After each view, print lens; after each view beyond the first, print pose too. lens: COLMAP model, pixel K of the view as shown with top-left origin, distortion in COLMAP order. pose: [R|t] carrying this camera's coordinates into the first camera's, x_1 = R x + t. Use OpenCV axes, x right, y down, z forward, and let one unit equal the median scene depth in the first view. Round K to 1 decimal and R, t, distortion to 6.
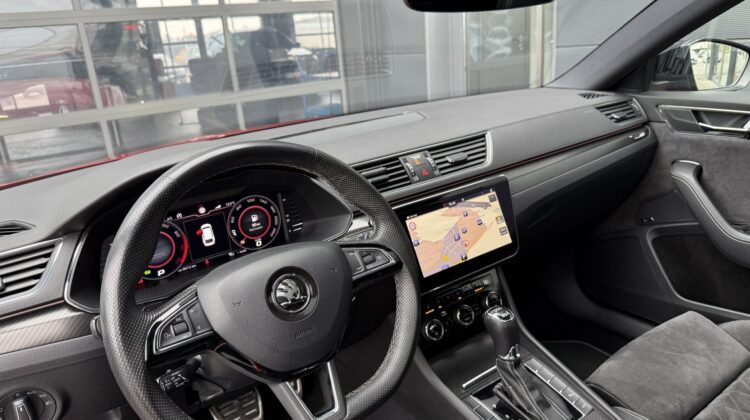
lens RADIAL K [[537.9, 0, 381.7], [0, 537.9, 212.1], [0, 0, 1]] dist [-0.011919, -0.024012]
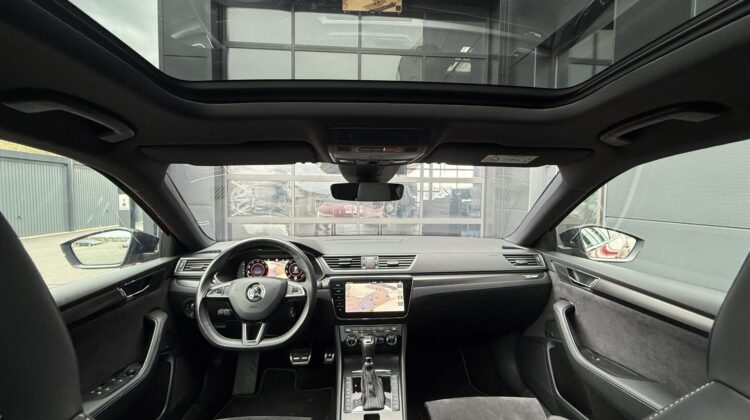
lens RADIAL K [[293.1, 0, 376.3], [0, 293.1, 209.1], [0, 0, 1]] dist [0.000599, -0.000057]
pose [[0.857794, 0.116442, -0.500630, 0.730240], [-0.237547, 0.953551, -0.185234, -0.085878], [0.455807, 0.277816, 0.845611, -0.070323]]
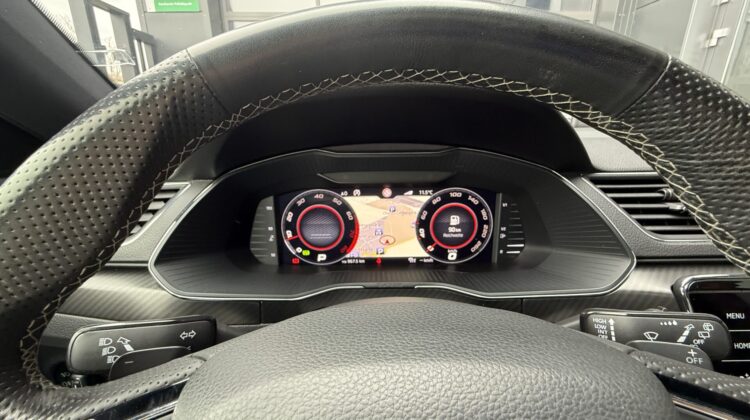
lens RADIAL K [[293.1, 0, 380.4], [0, 293.1, 206.2], [0, 0, 1]] dist [0.000599, -0.000057]
pose [[0.831689, 0.227247, -0.506608, -0.124551], [-0.236246, 0.970531, 0.047506, -0.002083], [0.502475, 0.080174, 0.860867, 0.605626]]
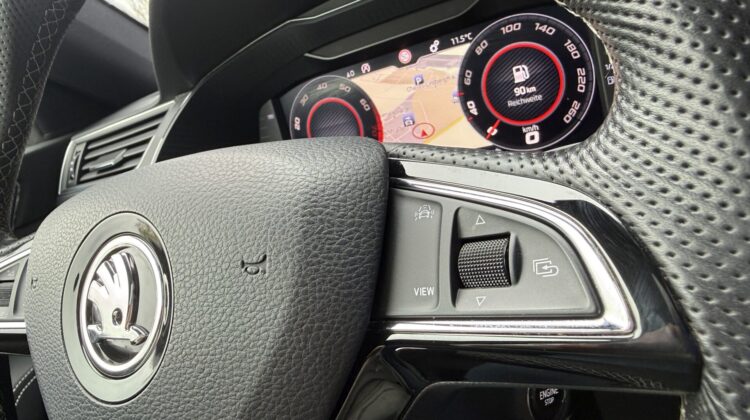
lens RADIAL K [[537.9, 0, 369.7], [0, 537.9, 207.3], [0, 0, 1]] dist [-0.011919, -0.024012]
pose [[0.453664, 0.185656, -0.871620, 0.080452], [-0.017033, 0.979687, 0.199809, 0.030266], [0.891010, -0.075800, 0.447611, 0.695400]]
